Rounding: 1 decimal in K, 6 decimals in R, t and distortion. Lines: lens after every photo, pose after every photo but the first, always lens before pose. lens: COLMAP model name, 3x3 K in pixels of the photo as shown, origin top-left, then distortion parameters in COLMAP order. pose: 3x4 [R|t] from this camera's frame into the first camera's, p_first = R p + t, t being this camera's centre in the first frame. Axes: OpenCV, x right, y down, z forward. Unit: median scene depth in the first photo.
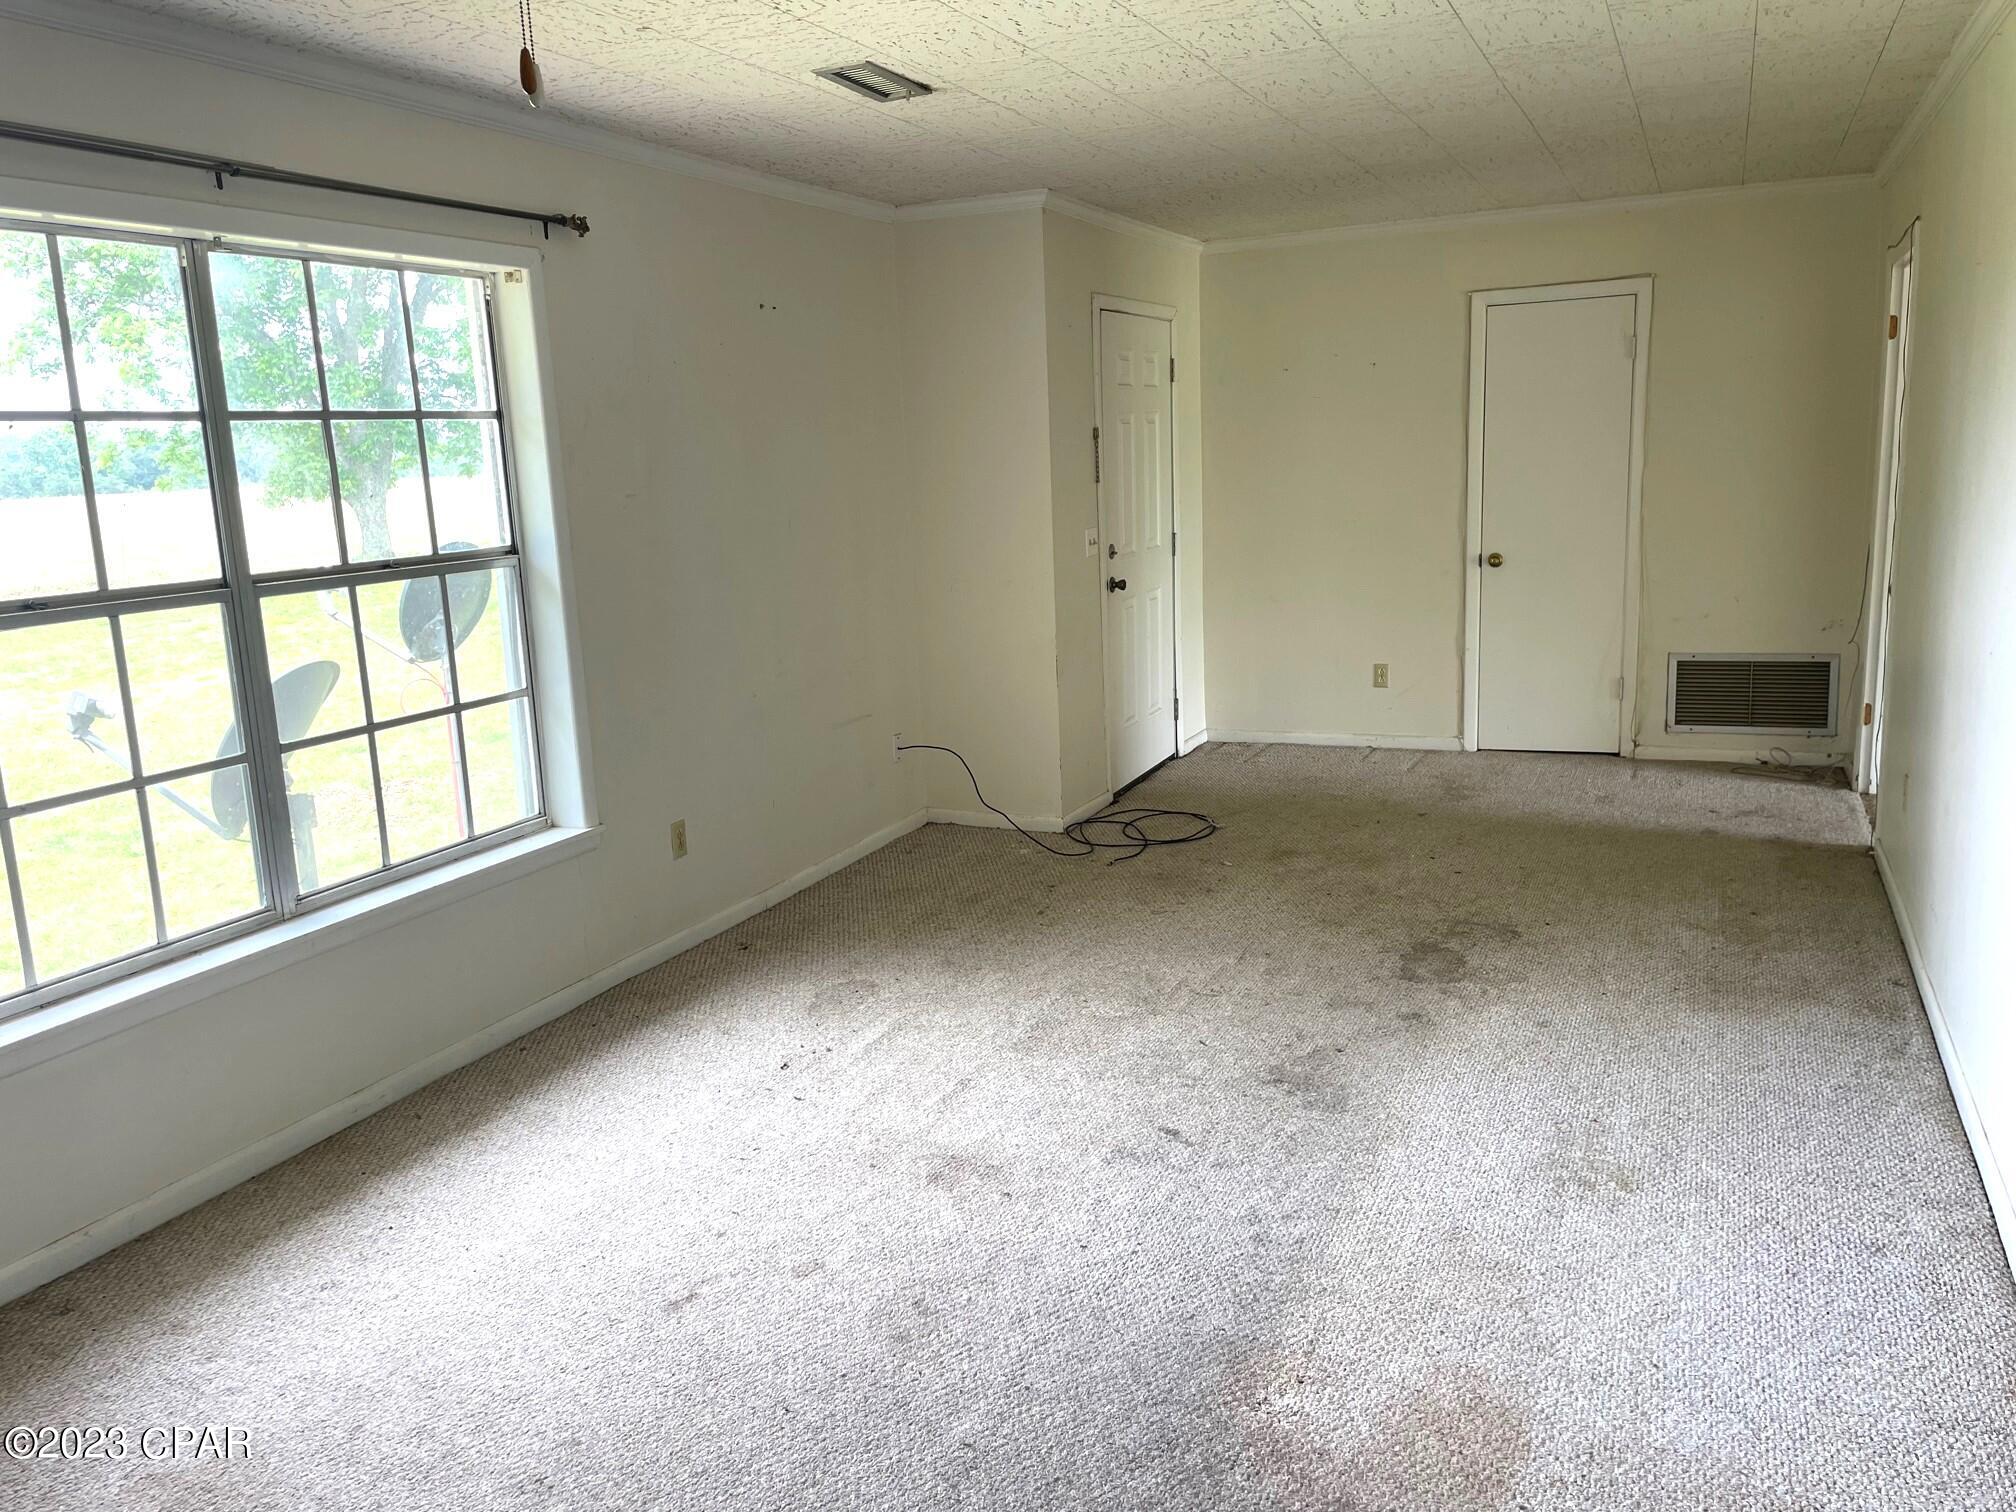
lens RADIAL K [[1531.3, 0, 1014.7], [0, 1531.3, 747.6], [0, 0, 1]] dist [0.016395, -0.021610]
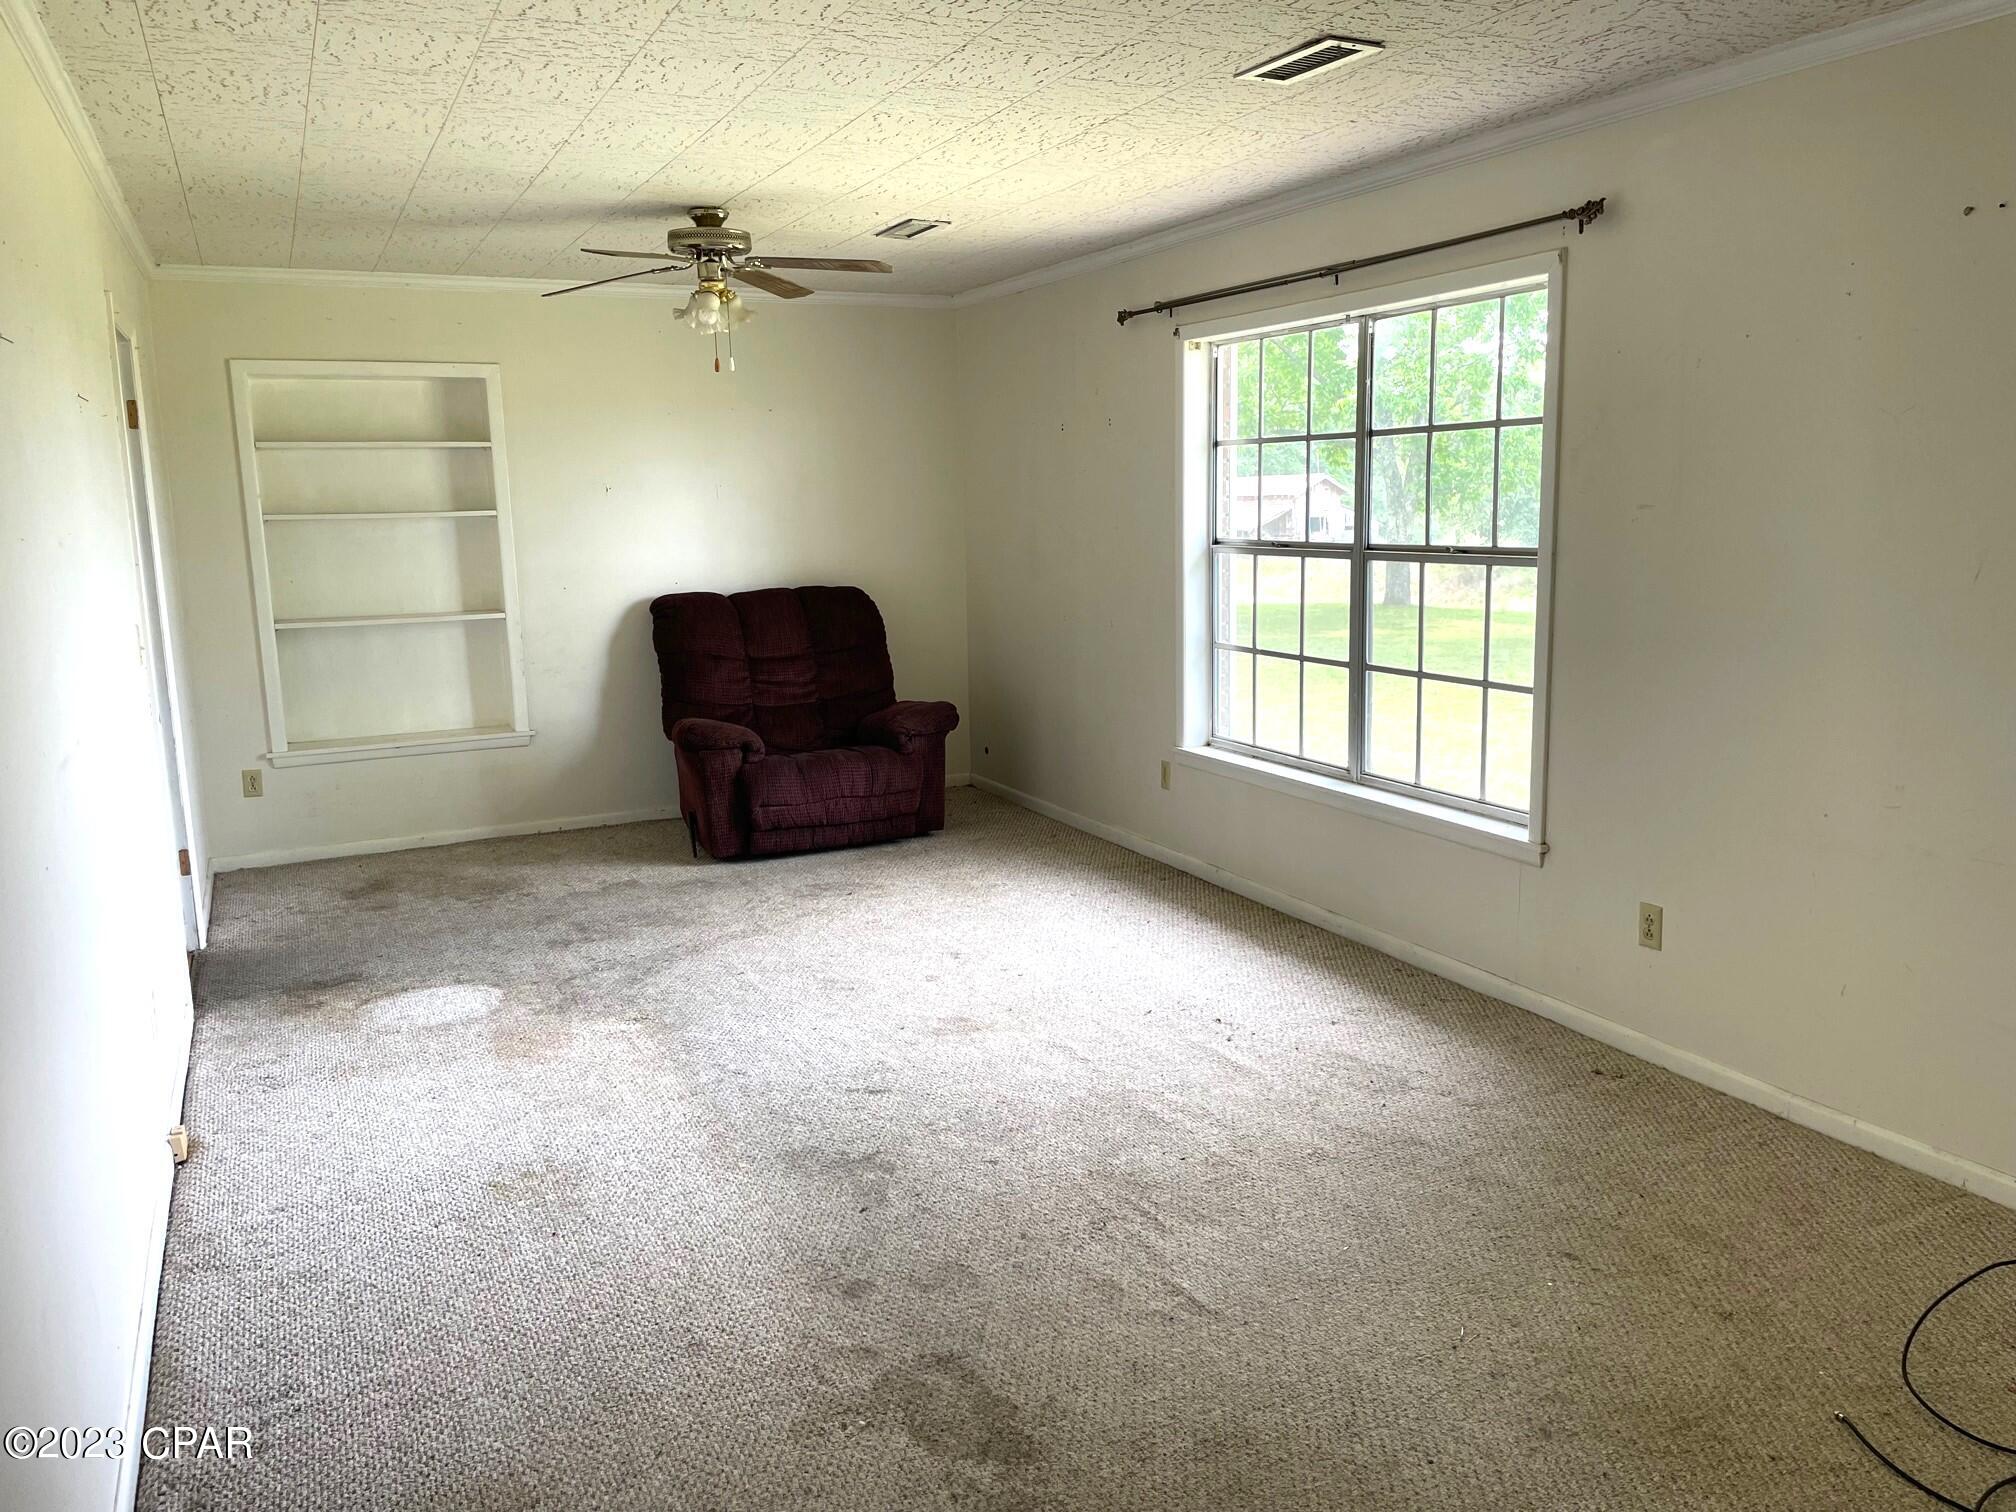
lens RADIAL K [[1531.3, 0, 1023.6], [0, 1531.3, 767.4], [0, 0, 1]] dist [0.016395, -0.021610]
pose [[-0.643242, 0.196007, -0.740150, 0.779879], [-0.098729, 0.937374, 0.334038, -0.346969], [0.759271, 0.287942, -0.583607, 1.575739]]
